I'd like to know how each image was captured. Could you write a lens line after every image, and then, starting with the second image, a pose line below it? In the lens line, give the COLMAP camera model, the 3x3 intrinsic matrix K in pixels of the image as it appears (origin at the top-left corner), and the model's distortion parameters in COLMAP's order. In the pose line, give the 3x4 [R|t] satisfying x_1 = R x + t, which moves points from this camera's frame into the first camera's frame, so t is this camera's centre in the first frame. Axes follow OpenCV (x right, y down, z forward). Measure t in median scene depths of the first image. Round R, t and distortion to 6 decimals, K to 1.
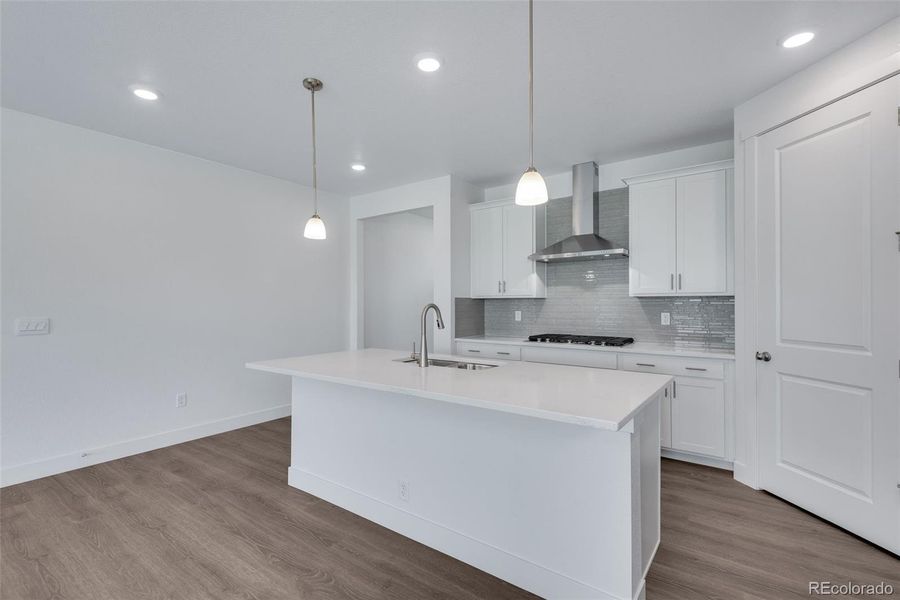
lens RADIAL K [[418.7, 0, 450.0], [0, 418.7, 300.0], [0, 0, 1]] dist [0.002458, 0.000021]
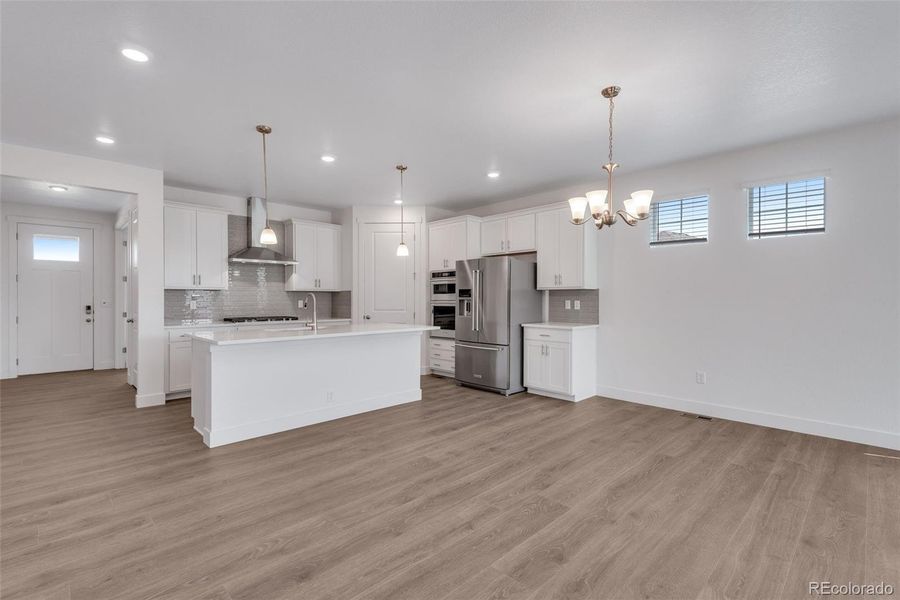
lens RADIAL K [[406.2, 0, 444.0], [0, 406.2, 297.2], [0, 0, 1]] dist [0.027412, -0.013627]
pose [[0.169055, 0.005203, 0.985593, -1.254610], [-0.009777, 0.999946, -0.003602, 0.020931], [-0.985558, -0.009027, 0.169097, 0.159544]]
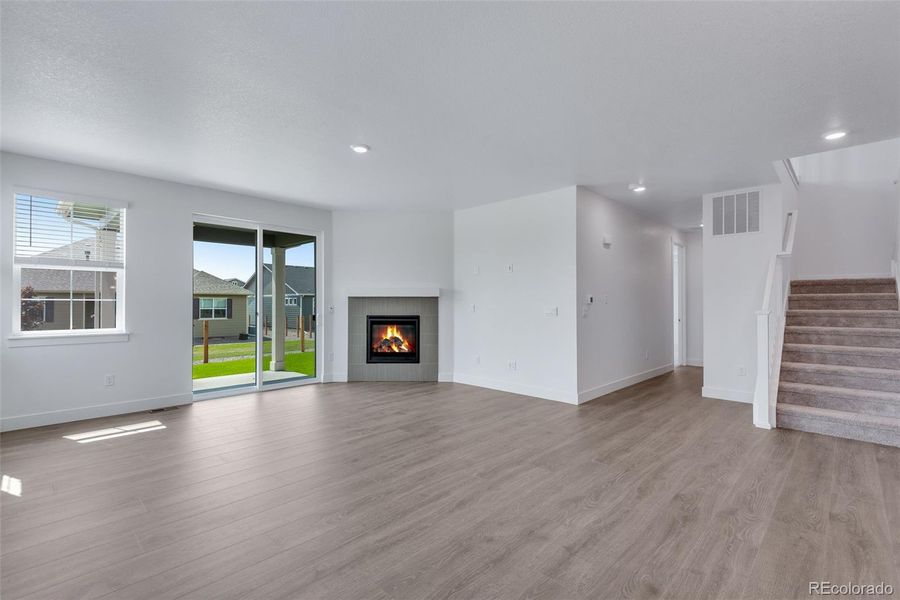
lens RADIAL K [[408.6, 0, 447.8], [0, 408.6, 305.0], [0, 0, 1]] dist [0.021382, -0.000202]
pose [[-0.133426, 0.003160, -0.991054, 0.047500], [0.005045, 0.999984, 0.002509, 0.009370], [0.991046, -0.004665, -0.133440, -0.484726]]
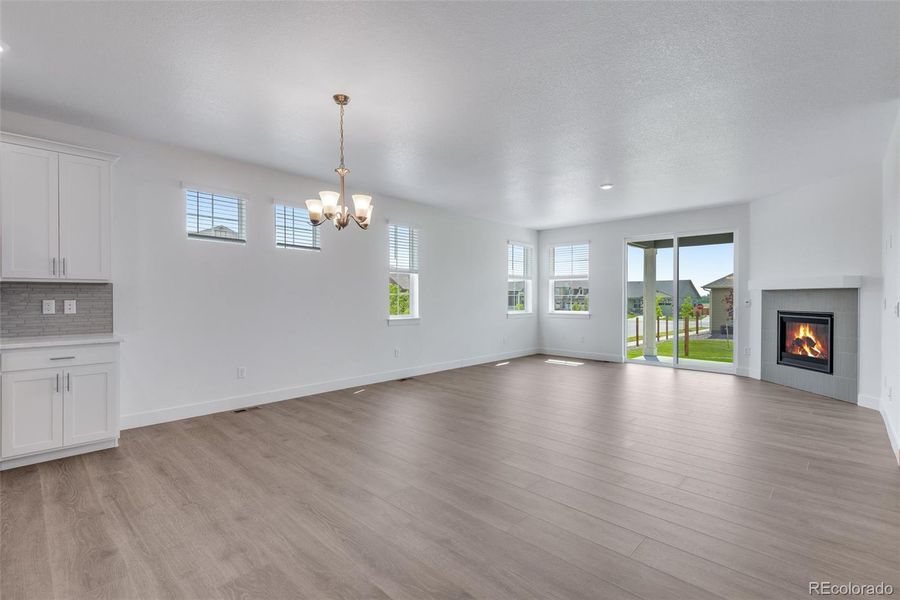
lens RADIAL K [[414.2, 0, 441.9], [0, 414.2, 297.8], [0, 0, 1]] dist [0.004957, -0.000098]
pose [[-0.991617, -0.001577, 0.129201, -0.662427], [-0.002404, 0.999978, -0.006249, 0.022549], [-0.129189, -0.006507, -0.991599, 0.865965]]
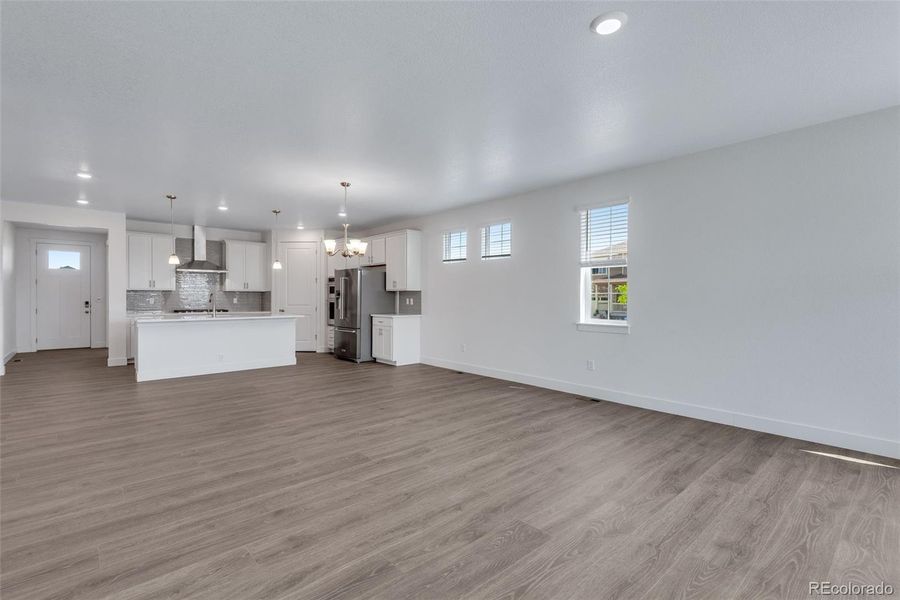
lens RADIAL K [[402.1, 0, 453.5], [0, 402.1, 302.1], [0, 0, 1]] dist [0.005516, 0.000089]
pose [[0.190116, -0.008352, 0.981726, -1.803970], [-0.011550, 0.999876, 0.010743, 0.016674], [-0.981694, -0.013381, 0.189995, -0.775217]]
